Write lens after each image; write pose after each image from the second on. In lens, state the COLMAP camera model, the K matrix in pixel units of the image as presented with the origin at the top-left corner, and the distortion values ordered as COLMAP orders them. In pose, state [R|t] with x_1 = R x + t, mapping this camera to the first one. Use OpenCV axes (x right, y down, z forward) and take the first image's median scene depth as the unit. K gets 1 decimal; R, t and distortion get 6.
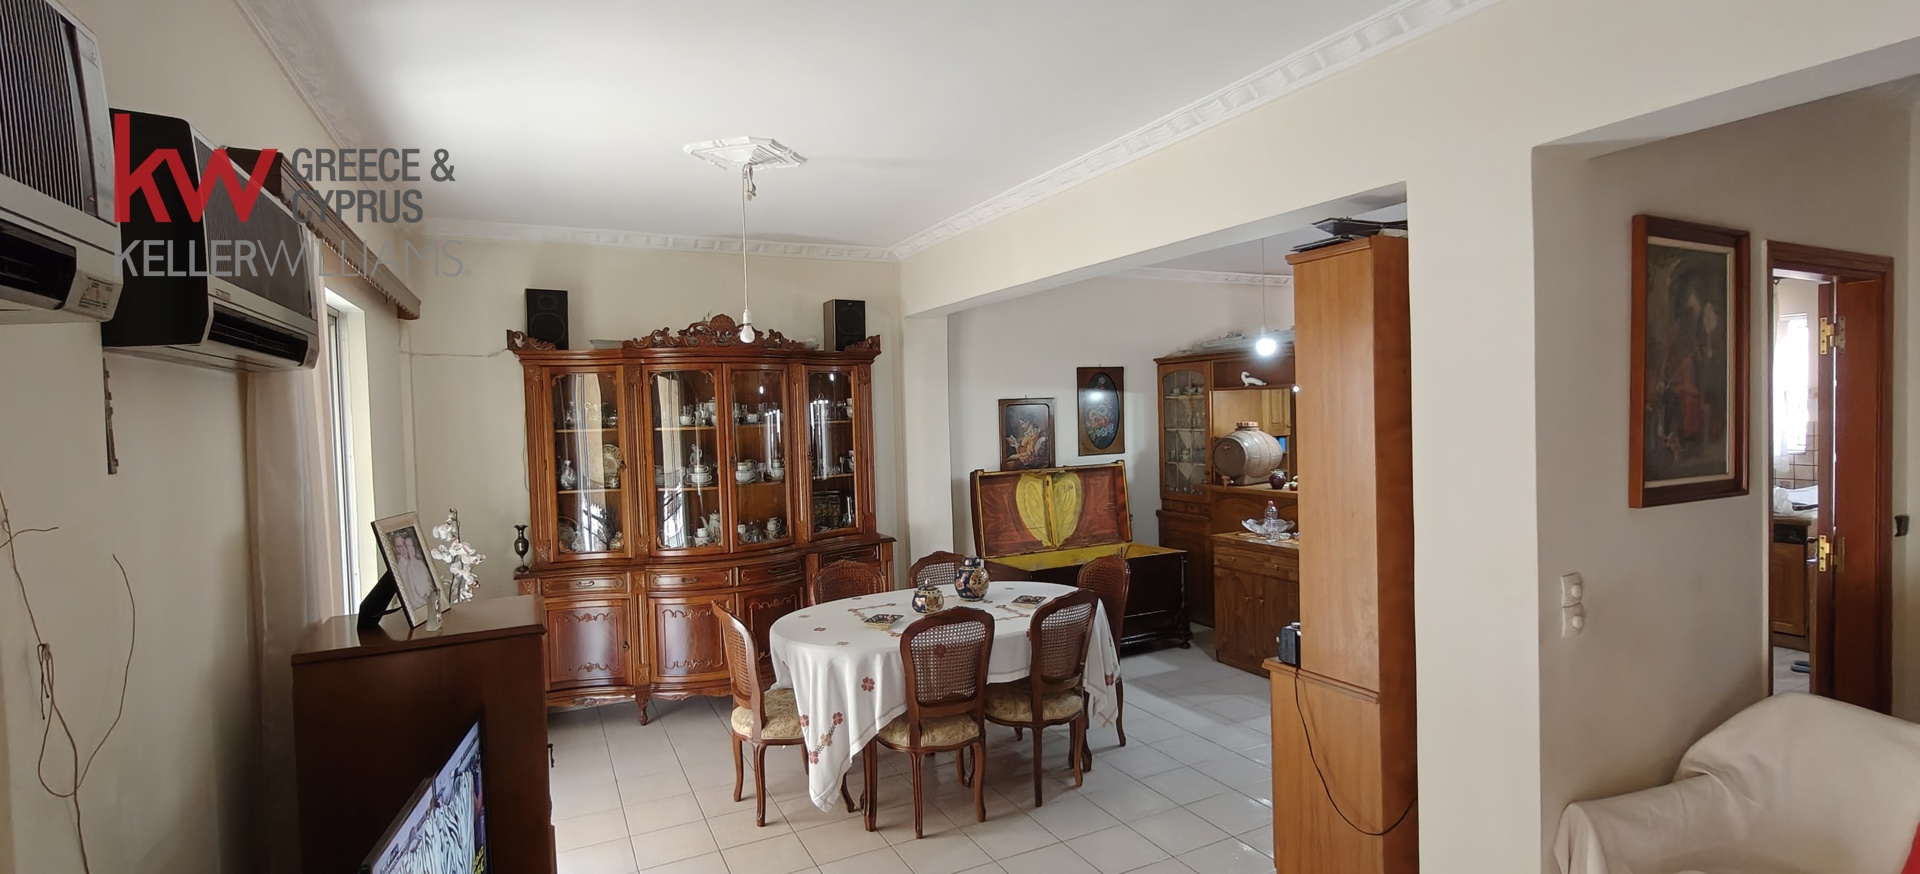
lens RADIAL K [[864.3, 0, 956.4], [0, 864.3, 434.9], [0, 0, 1]] dist [0.000104, -0.000842]
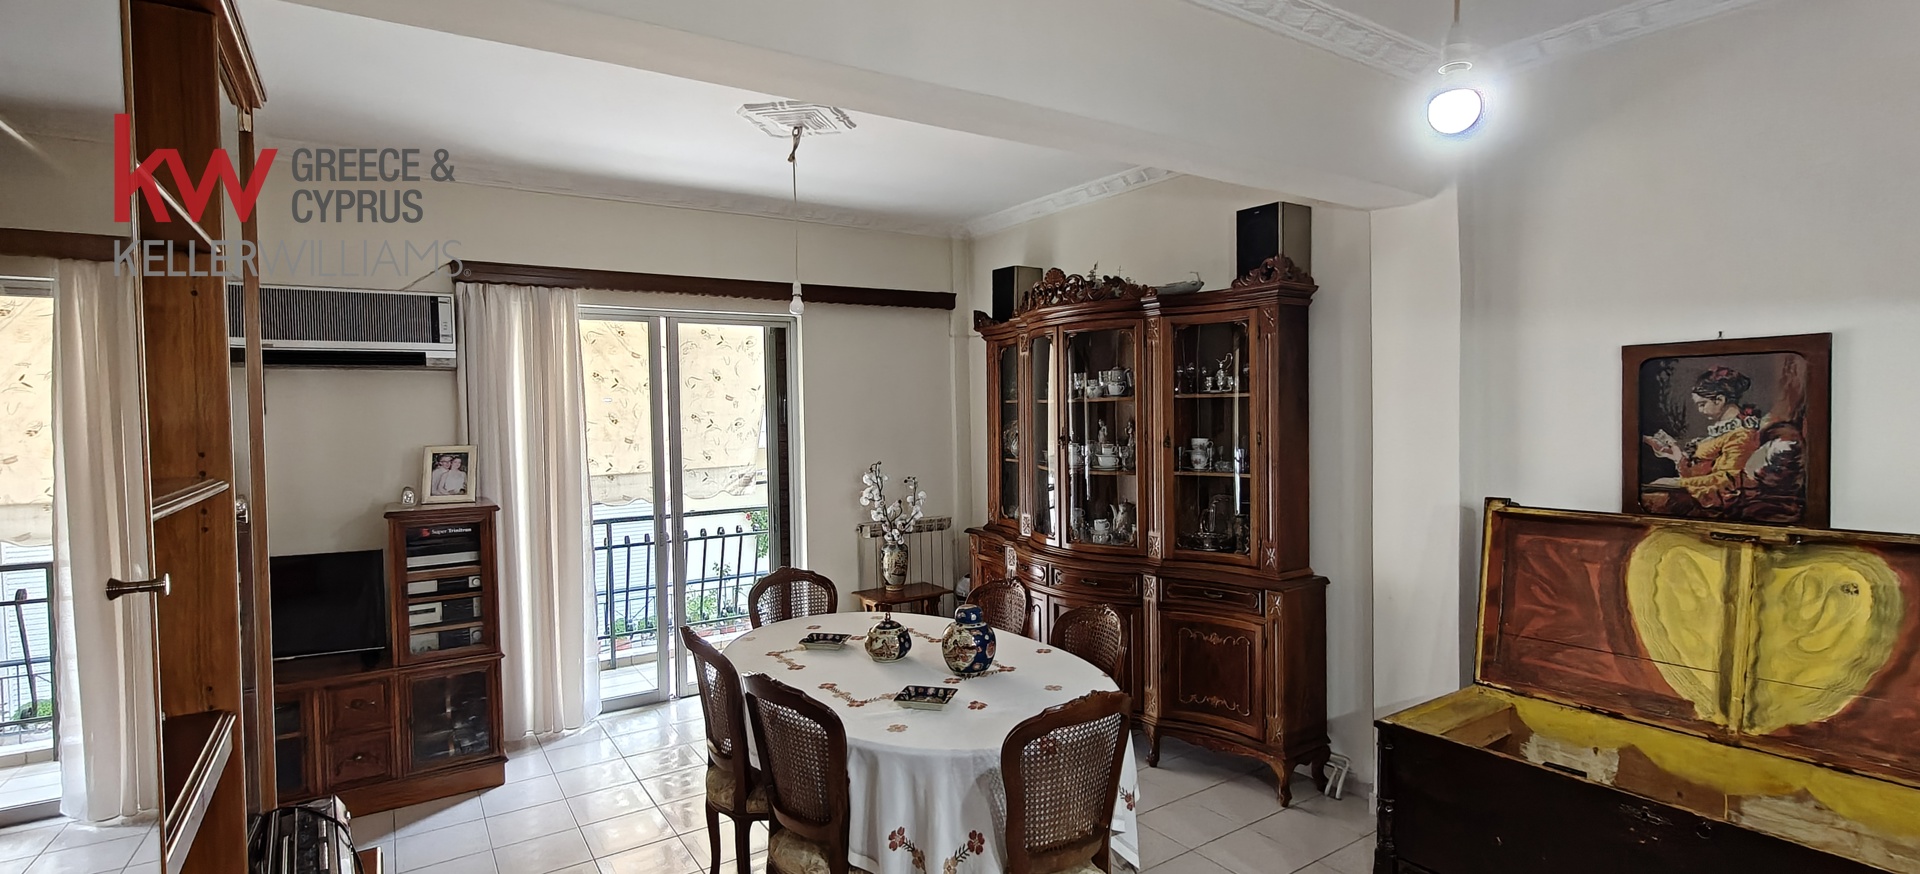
lens RADIAL K [[864.3, 0, 956.4], [0, 864.3, 434.9], [0, 0, 1]] dist [0.000104, -0.000842]
pose [[0.124539, 0.054978, -0.990690, 0.499489], [-0.016377, 0.998442, 0.053349, -0.016519], [0.992079, 0.009580, 0.125246, 0.699802]]
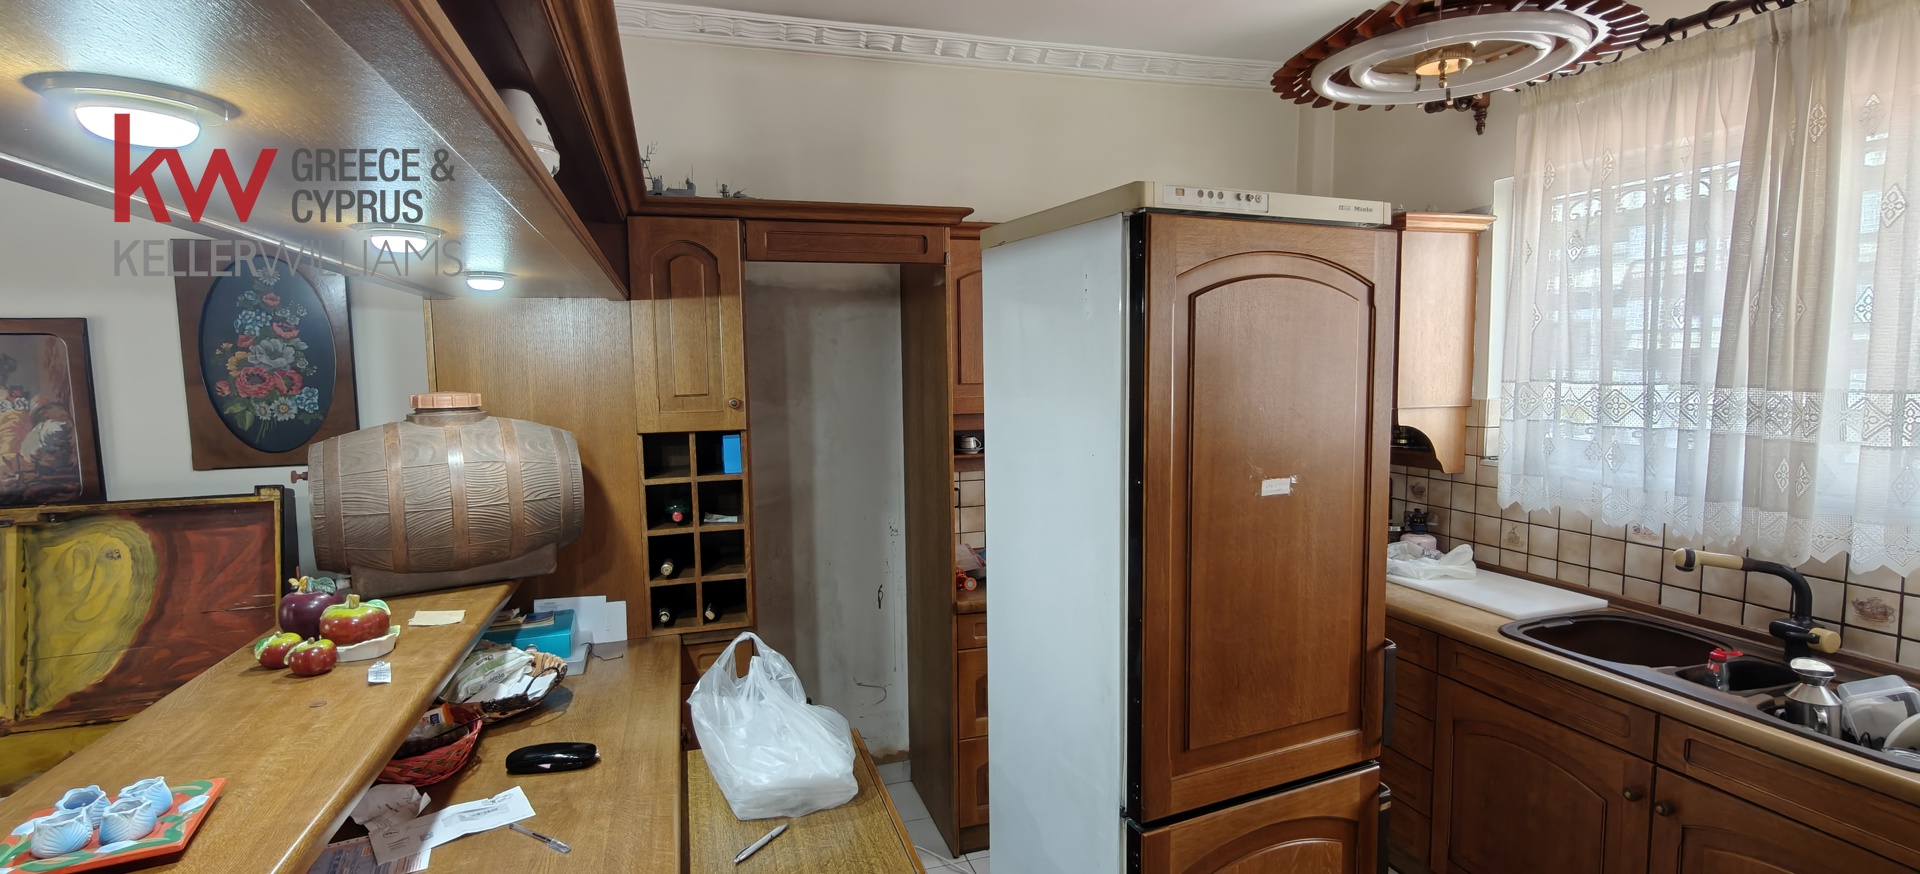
lens RADIAL K [[864.3, 0, 956.4], [0, 864.3, 434.9], [0, 0, 1]] dist [0.000104, -0.000842]
pose [[0.987858, 0.027049, -0.152988, 0.646300], [-0.017859, 0.997970, 0.061126, -0.025666], [0.154331, -0.057651, 0.986336, 0.801223]]
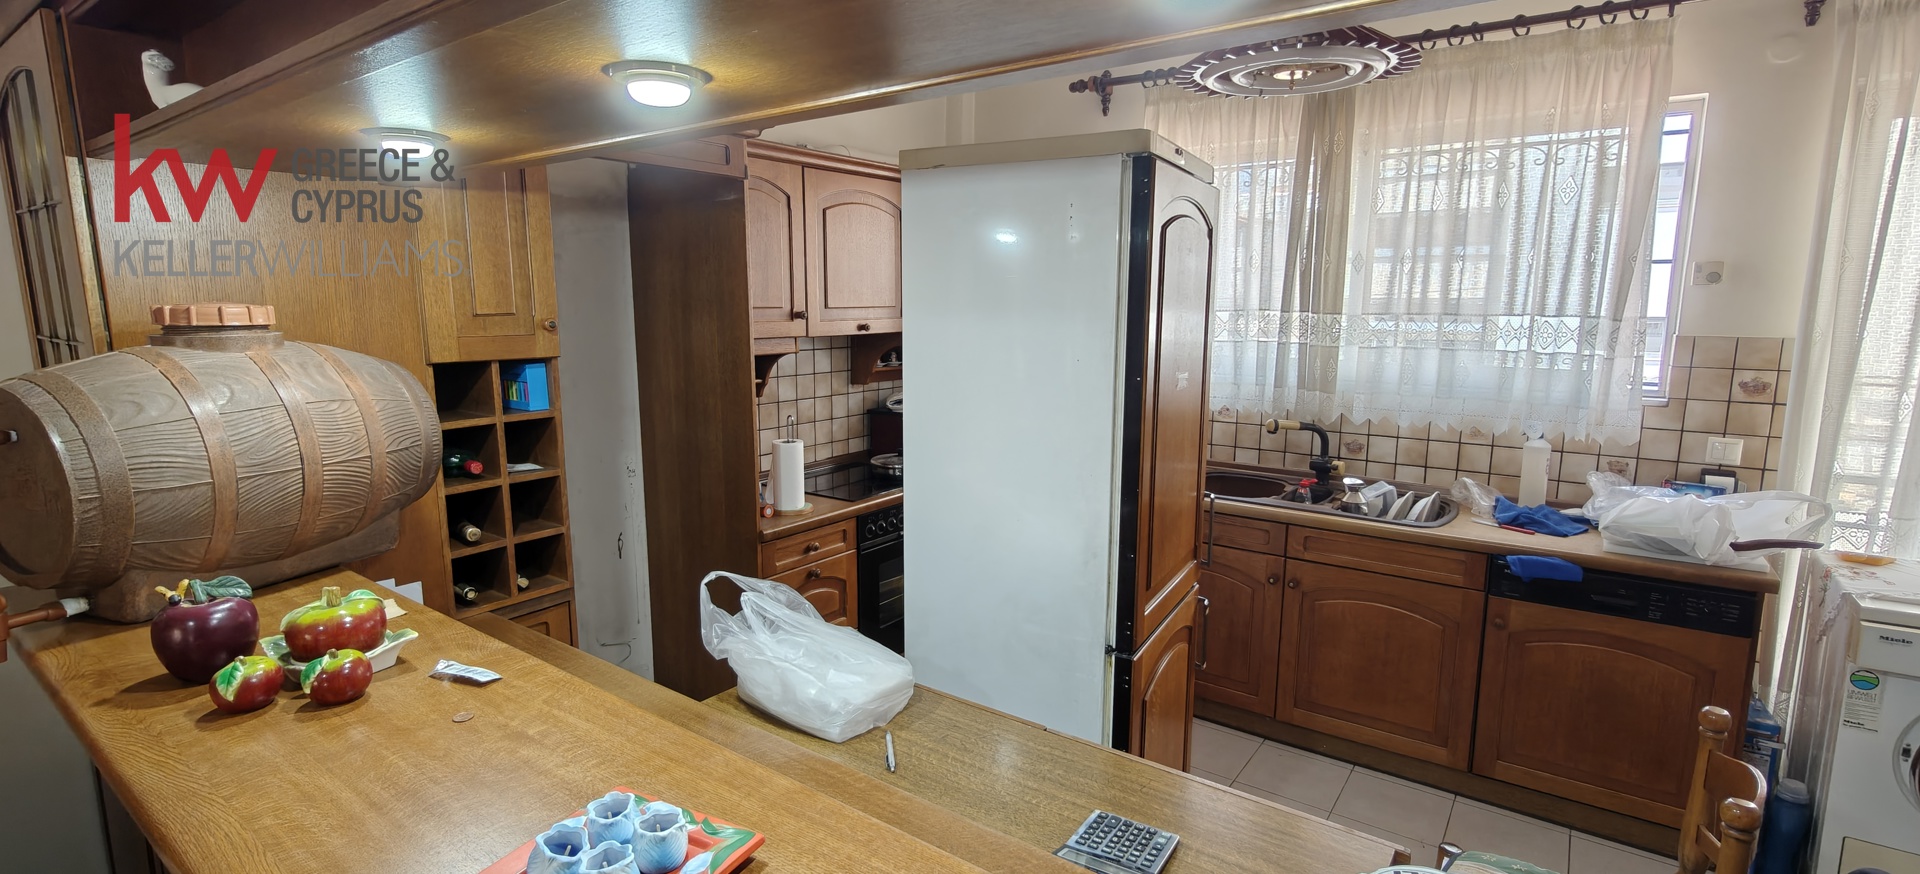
lens RADIAL K [[864.3, 0, 956.4], [0, 864.3, 434.9], [0, 0, 1]] dist [0.000104, -0.000842]
pose [[0.886717, -0.041372, 0.460458, 0.450503], [-0.015199, 0.992841, 0.118475, -0.012545], [-0.462063, -0.112052, 0.879740, 0.812452]]
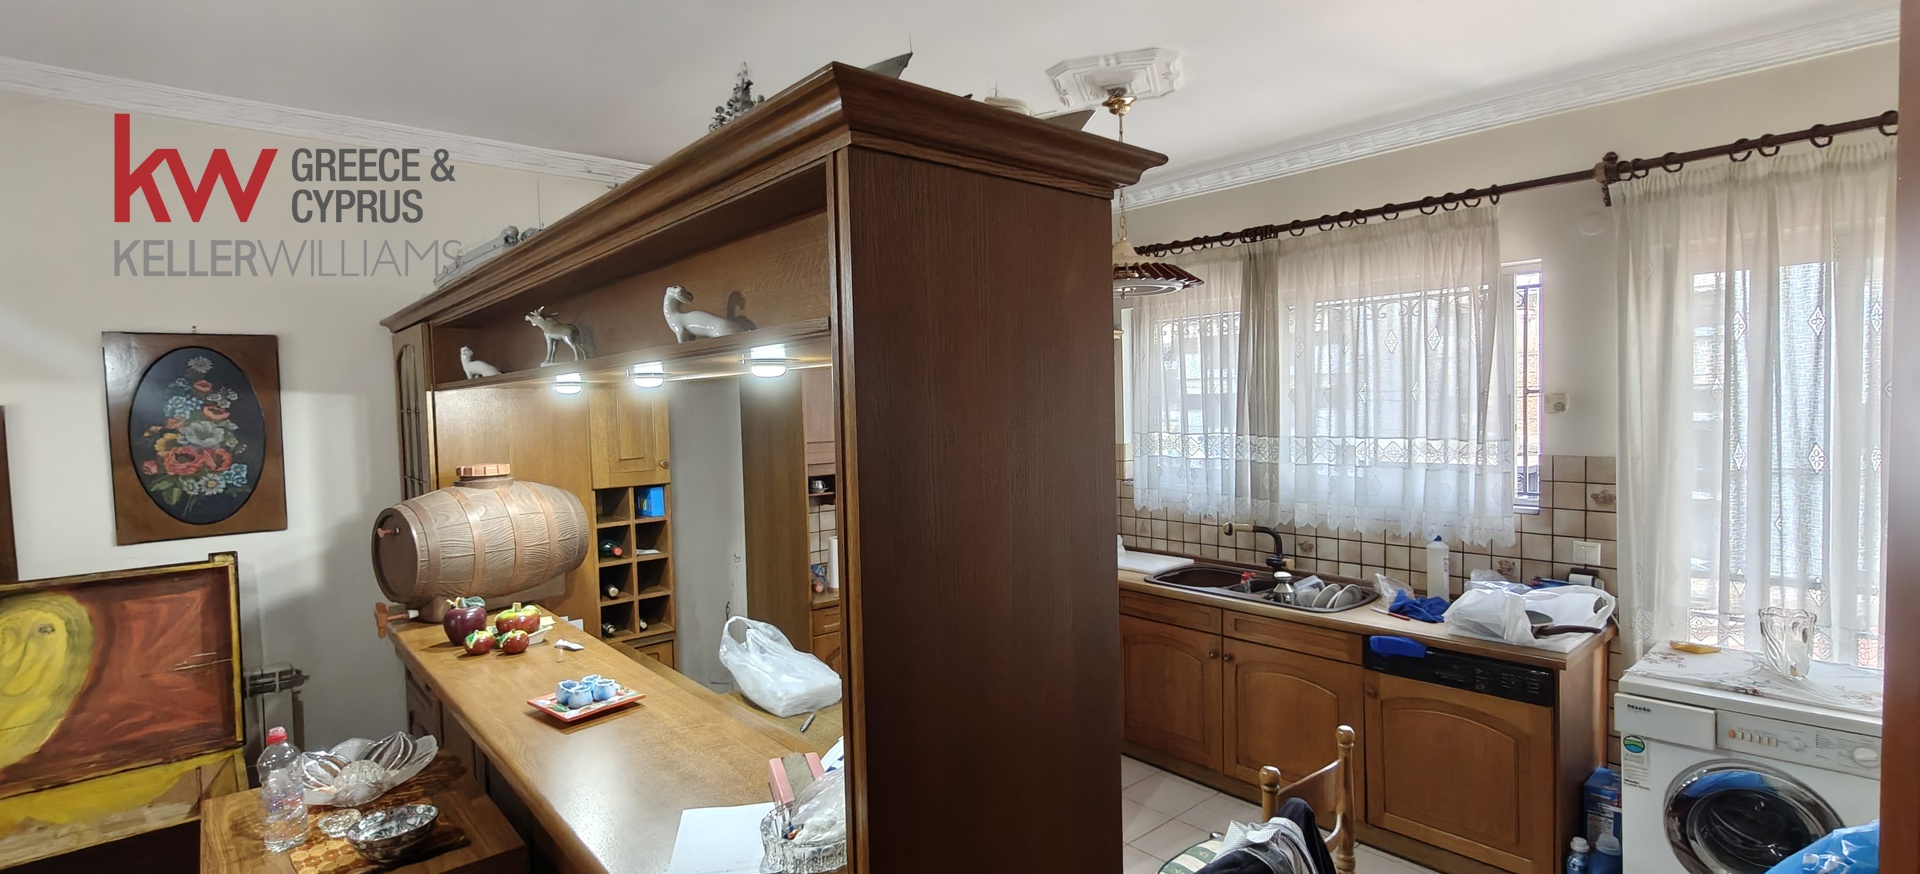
lens RADIAL K [[864.3, 0, 956.4], [0, 864.3, 434.9], [0, 0, 1]] dist [0.000104, -0.000842]
pose [[0.968392, -0.005703, 0.249369, 0.514530], [0.004263, 0.999971, 0.006316, -0.035493], [-0.249398, -0.005054, 0.968388, 0.593331]]
